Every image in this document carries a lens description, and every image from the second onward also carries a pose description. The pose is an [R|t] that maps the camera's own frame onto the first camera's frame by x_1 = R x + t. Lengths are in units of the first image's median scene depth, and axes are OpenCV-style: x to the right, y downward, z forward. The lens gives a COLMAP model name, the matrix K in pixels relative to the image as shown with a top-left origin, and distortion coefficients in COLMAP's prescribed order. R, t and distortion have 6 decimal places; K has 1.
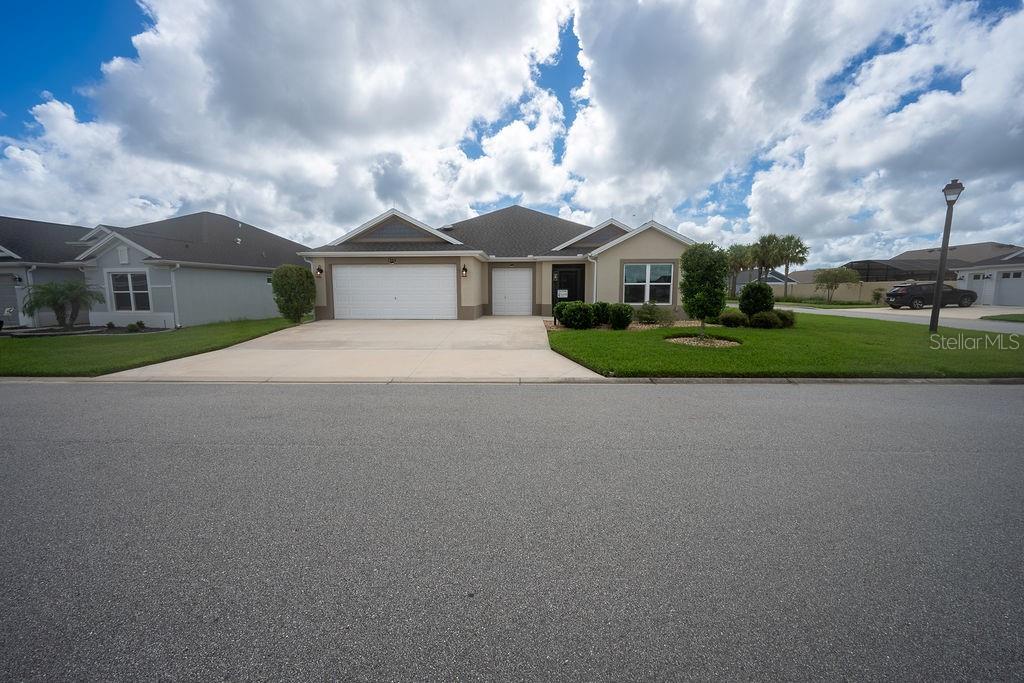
lens RADIAL K [[403.7, 0, 512.0], [0, 403.7, 341.5], [0, 0, 1]] dist [-0.002062, -0.000303]
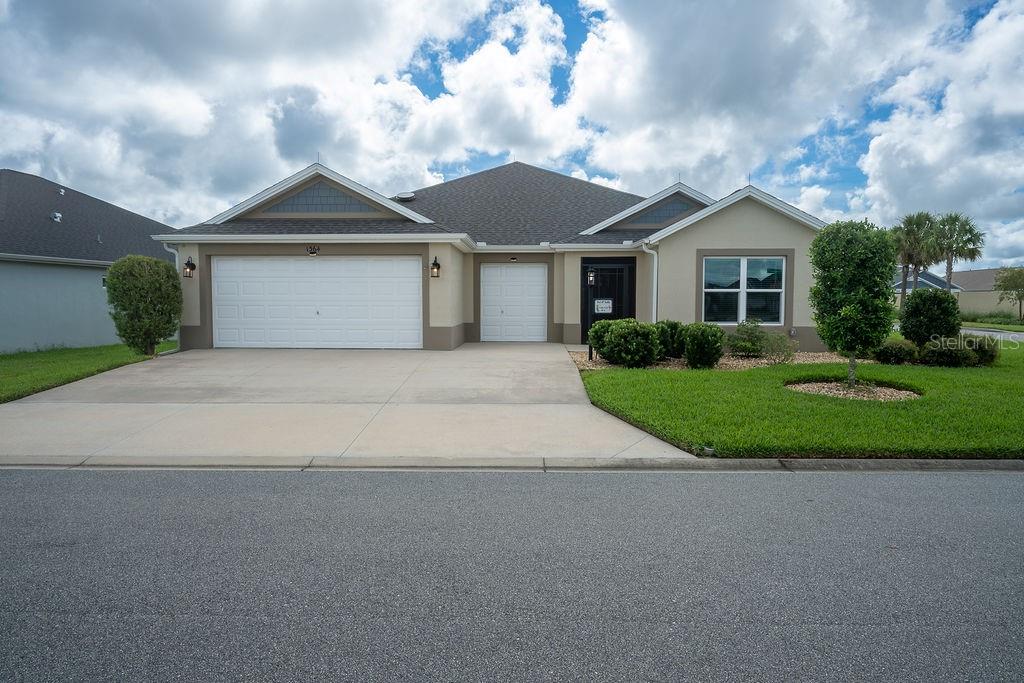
lens RADIAL K [[650.2, 0, 512.0], [0, 650.2, 341.5], [0, 0, 1]] dist [-0.006337, -0.000483]
pose [[0.999903, 0.002838, 0.013656, -0.018195], [-0.001982, 0.998056, -0.062299, -0.007275], [-0.013806, 0.062266, 0.997964, 0.053197]]
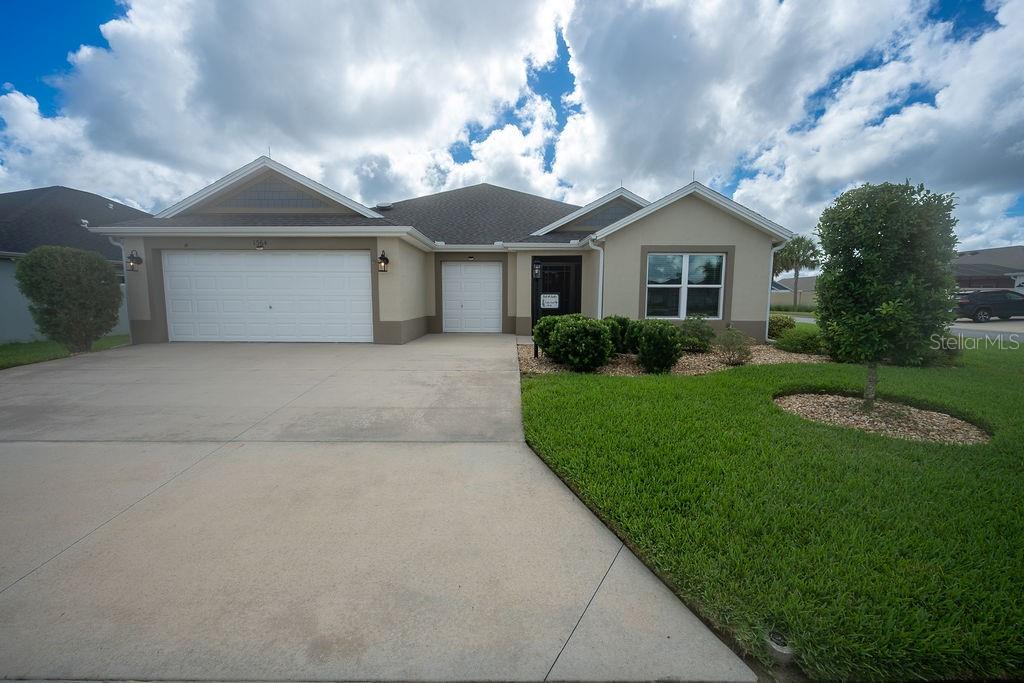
lens RADIAL K [[403.7, 0, 512.0], [0, 403.7, 341.5], [0, 0, 1]] dist [-0.002062, -0.000303]
pose [[0.999057, 0.000637, 0.043409, 0.044067], [0.000074, 0.999866, -0.016379, -0.047878], [-0.043413, 0.016366, 0.998923, 0.397767]]
